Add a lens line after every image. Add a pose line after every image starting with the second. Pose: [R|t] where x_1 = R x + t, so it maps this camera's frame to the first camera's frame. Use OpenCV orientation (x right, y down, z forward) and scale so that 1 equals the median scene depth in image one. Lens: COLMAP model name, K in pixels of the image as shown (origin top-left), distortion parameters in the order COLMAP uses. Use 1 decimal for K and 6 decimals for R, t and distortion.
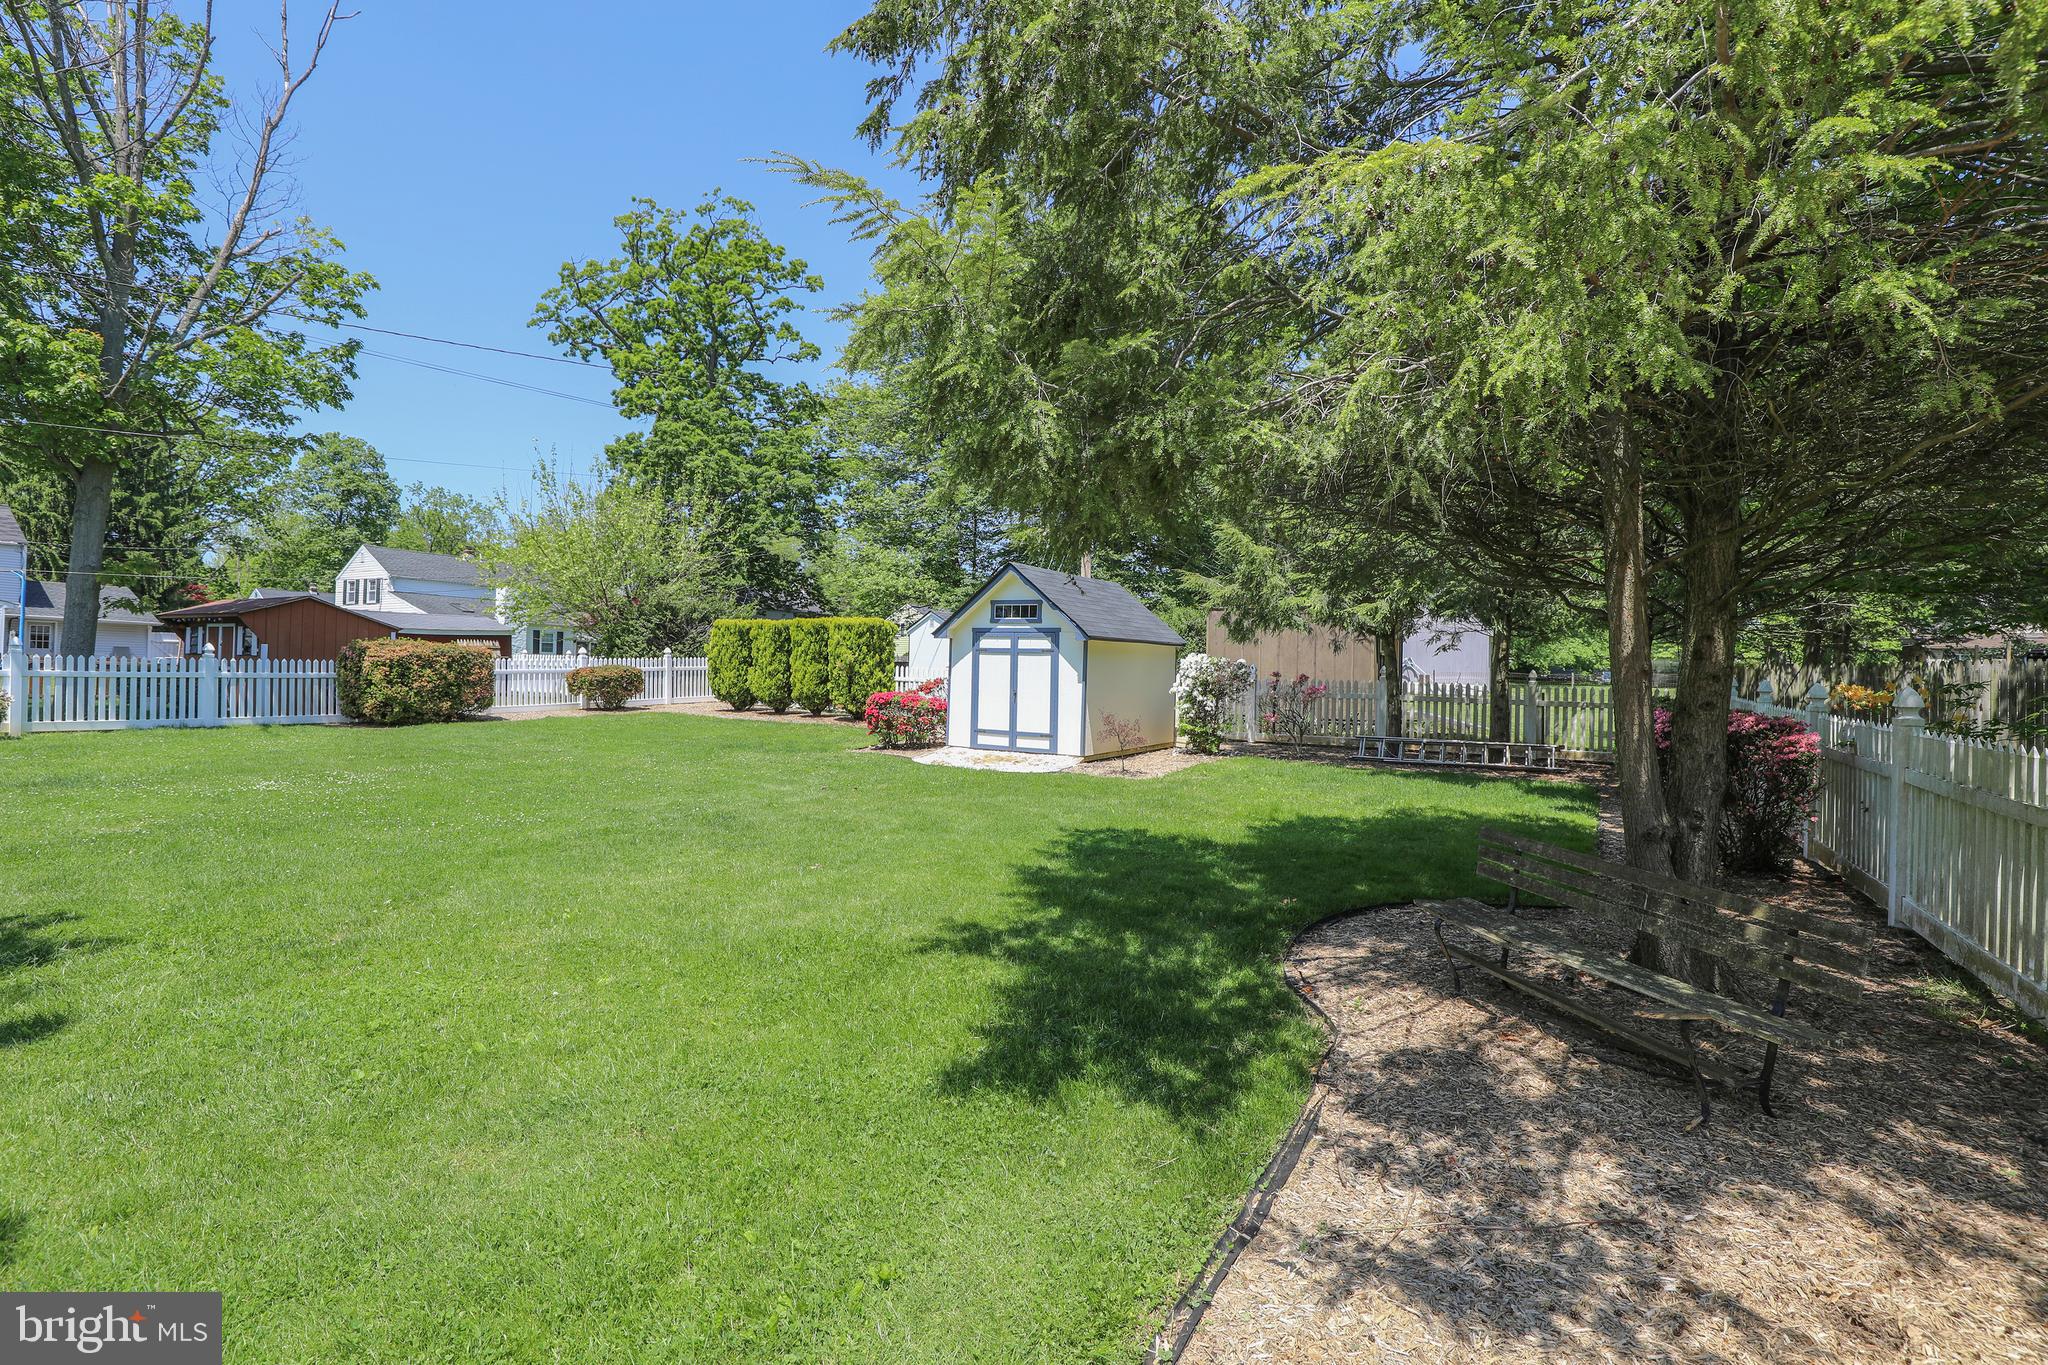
lens RADIAL K [[945.3, 0, 1032.2], [0, 945.3, 685.4], [0, 0, 1]] dist [-0.034975, 0.004954]
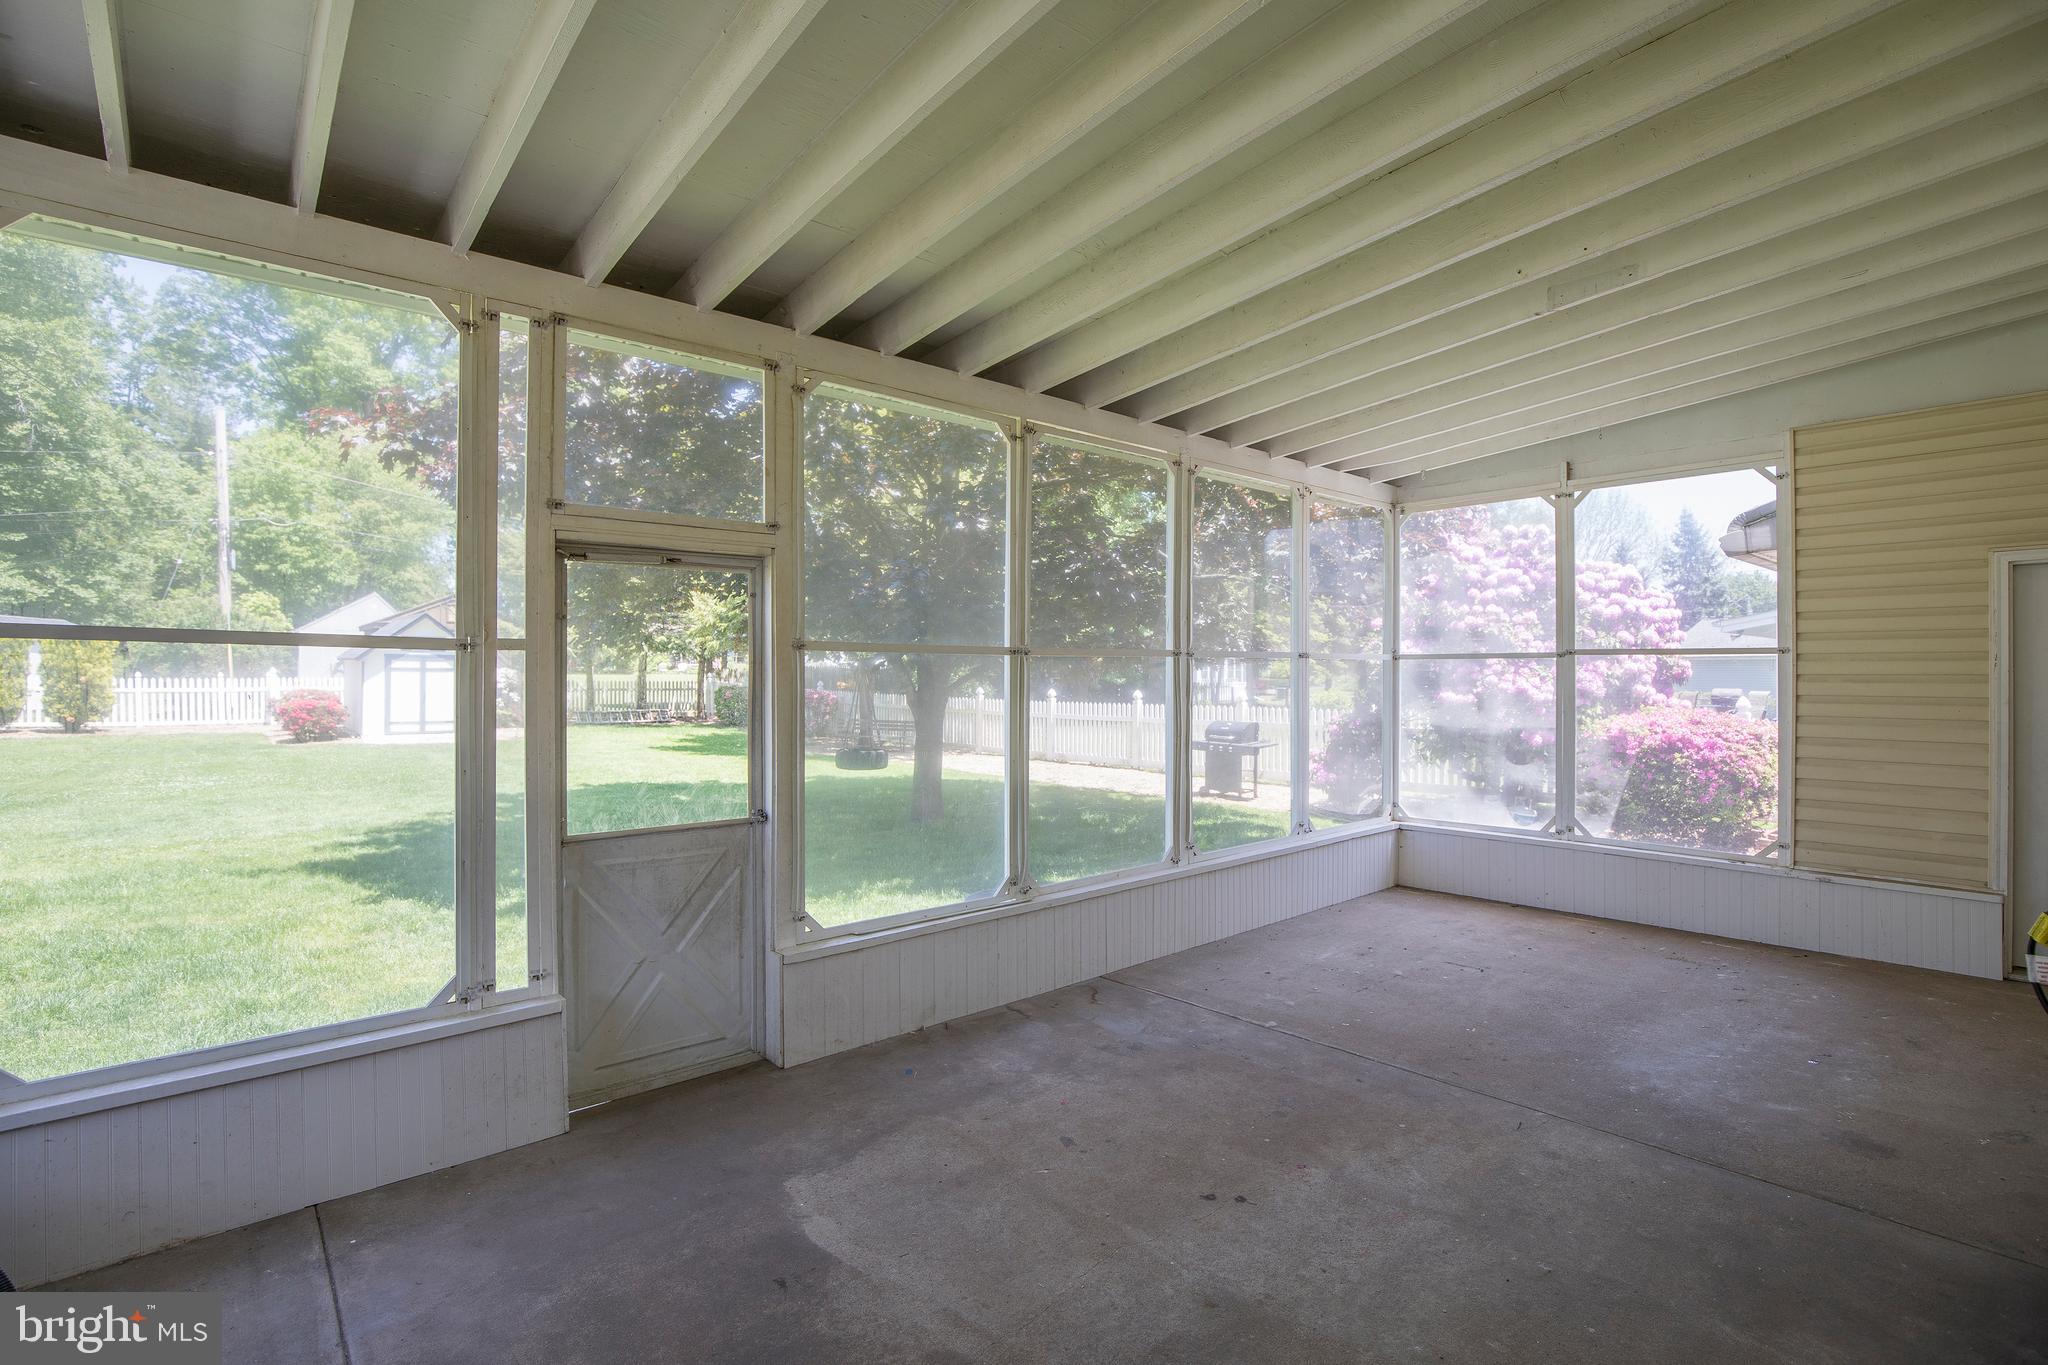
lens RADIAL K [[945.3, 0, 1047.6], [0, 945.3, 680.0], [0, 0, 1]] dist [-0.034975, 0.004954]
pose [[0.296608, -0.027222, 0.954611, -1.170517], [0.013863, 0.999611, 0.024197, -0.040984], [-0.954899, 0.006057, 0.296870, -0.434291]]
